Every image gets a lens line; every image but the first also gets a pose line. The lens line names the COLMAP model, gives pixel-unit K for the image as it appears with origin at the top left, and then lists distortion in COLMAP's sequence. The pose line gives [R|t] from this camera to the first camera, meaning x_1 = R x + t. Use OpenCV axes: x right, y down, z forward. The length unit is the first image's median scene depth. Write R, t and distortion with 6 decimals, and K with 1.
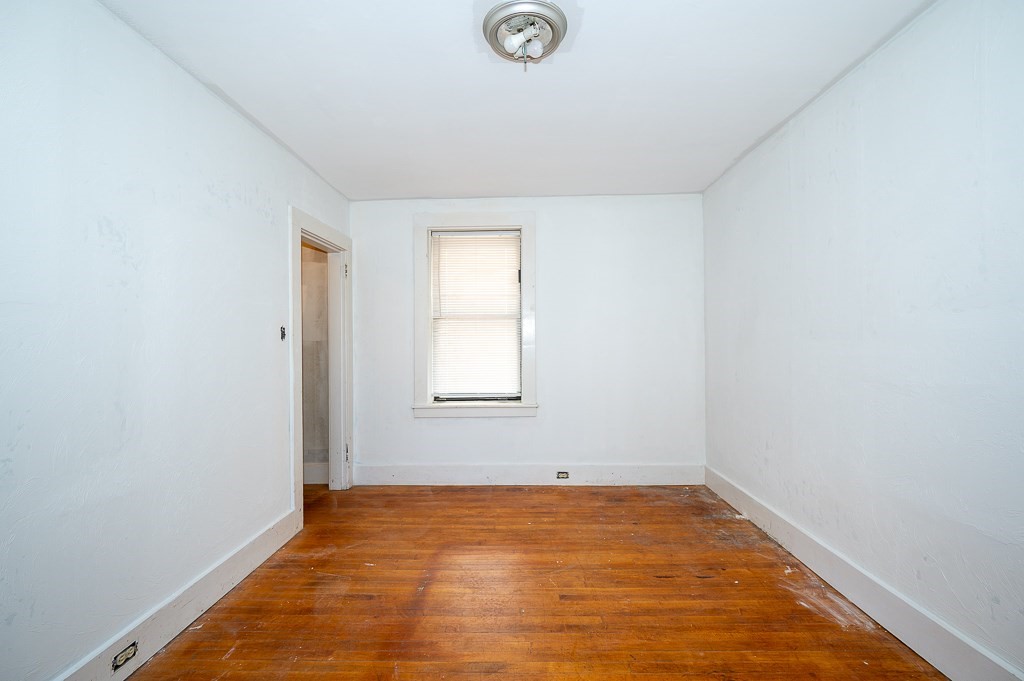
lens RADIAL K [[461.6, 0, 514.1], [0, 461.6, 341.6], [0, 0, 1]] dist [0.000005, 0.000007]
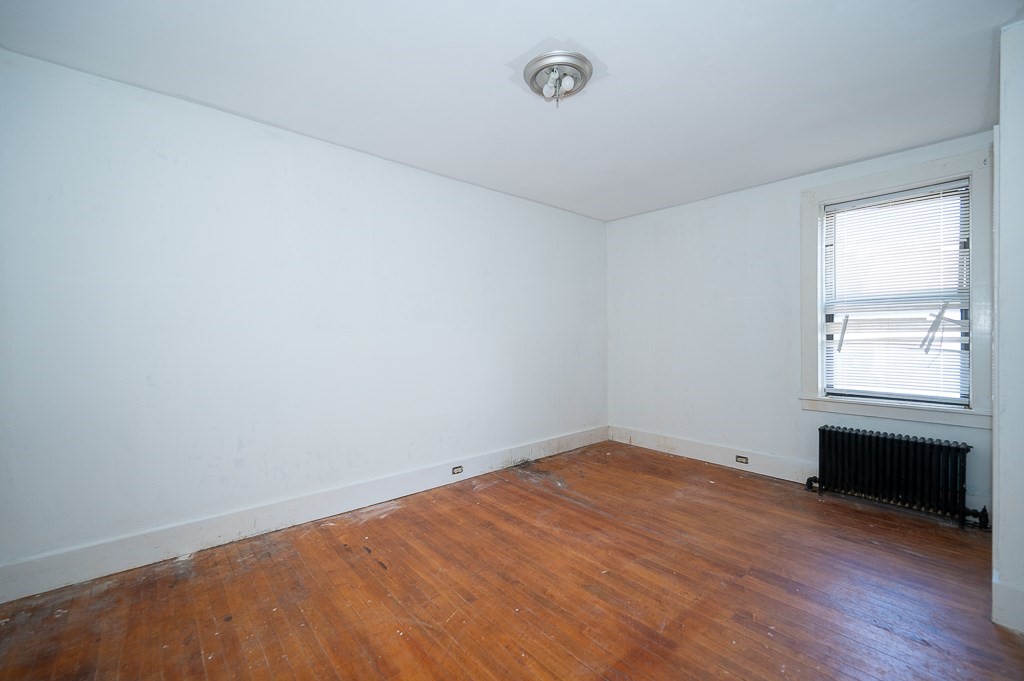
lens RADIAL K [[428.1, 0, 511.5], [0, 428.1, 340.2], [0, 0, 1]] dist [-0.000759, -0.000147]
pose [[-0.688884, 0.010169, 0.724800, -0.523015], [0.006200, 0.999948, -0.008137, 0.025526], [-0.724845, -0.001112, -0.688911, 1.363710]]
